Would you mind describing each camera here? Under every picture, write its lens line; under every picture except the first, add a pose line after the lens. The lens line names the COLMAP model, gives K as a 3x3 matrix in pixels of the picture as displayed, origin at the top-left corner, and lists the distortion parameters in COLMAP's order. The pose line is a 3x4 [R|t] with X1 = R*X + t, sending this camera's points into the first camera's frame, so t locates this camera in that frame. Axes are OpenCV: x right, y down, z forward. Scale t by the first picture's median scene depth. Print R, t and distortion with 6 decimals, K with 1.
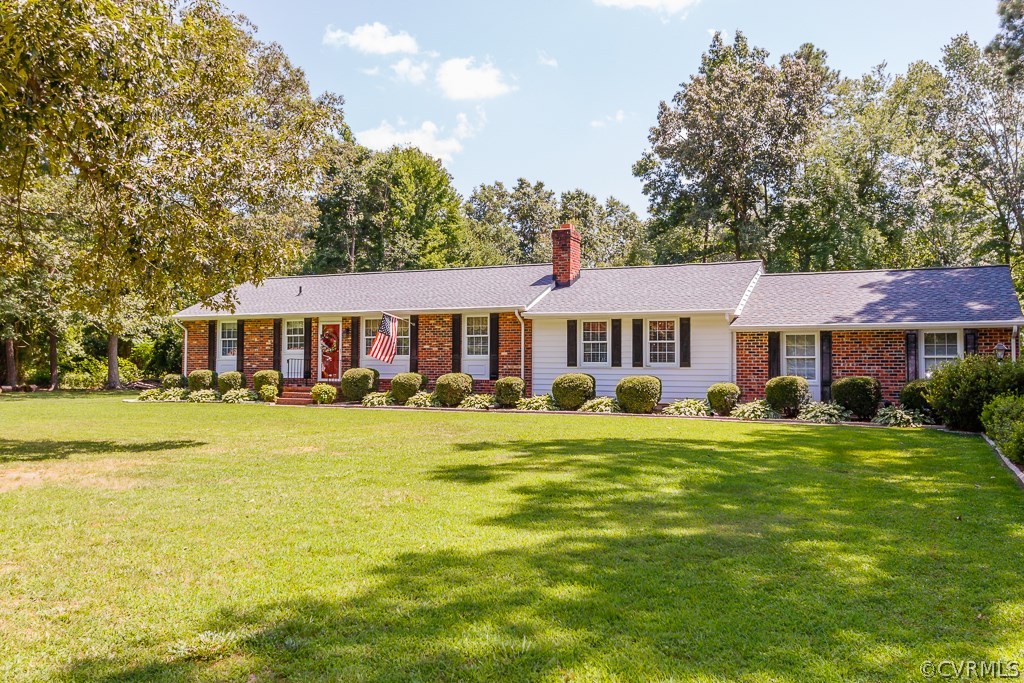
lens RADIAL K [[871.4, 0, 512.0], [0, 871.4, 341.5], [0, 0, 1]] dist [-0.009134, -0.001969]
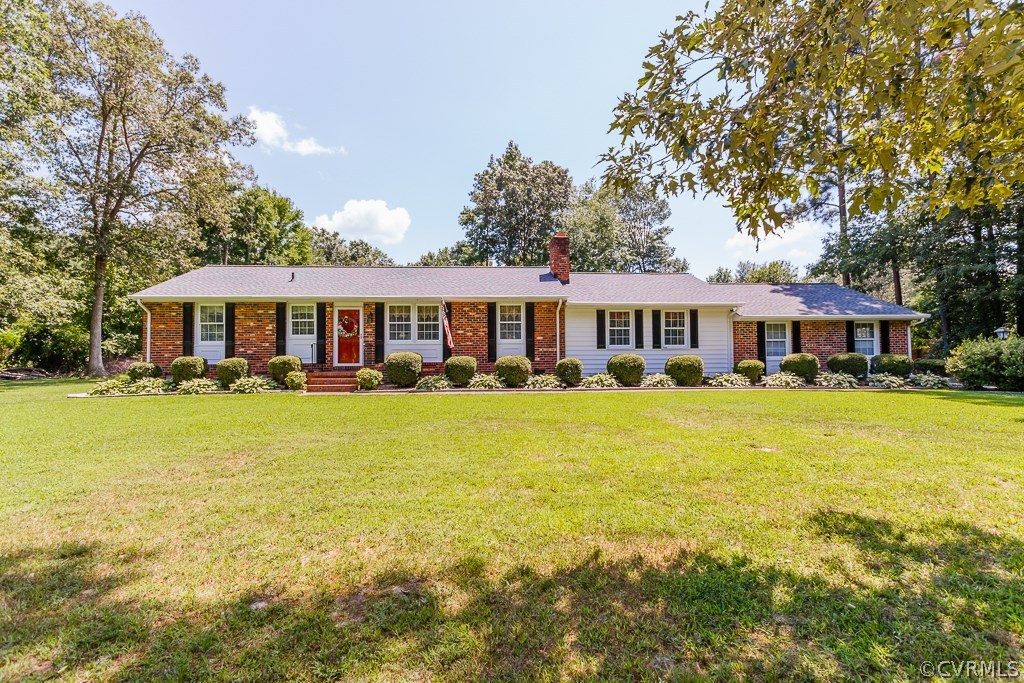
lens RADIAL K [[475.6, 0, 513.2], [0, 475.6, 338.9], [0, 0, 1]] dist [0.003808, -0.000214]
pose [[0.875769, 0.004986, 0.482704, -0.312204], [-0.002860, 0.999983, -0.005140, 0.016933], [-0.482722, 0.003121, 0.875768, 0.433316]]
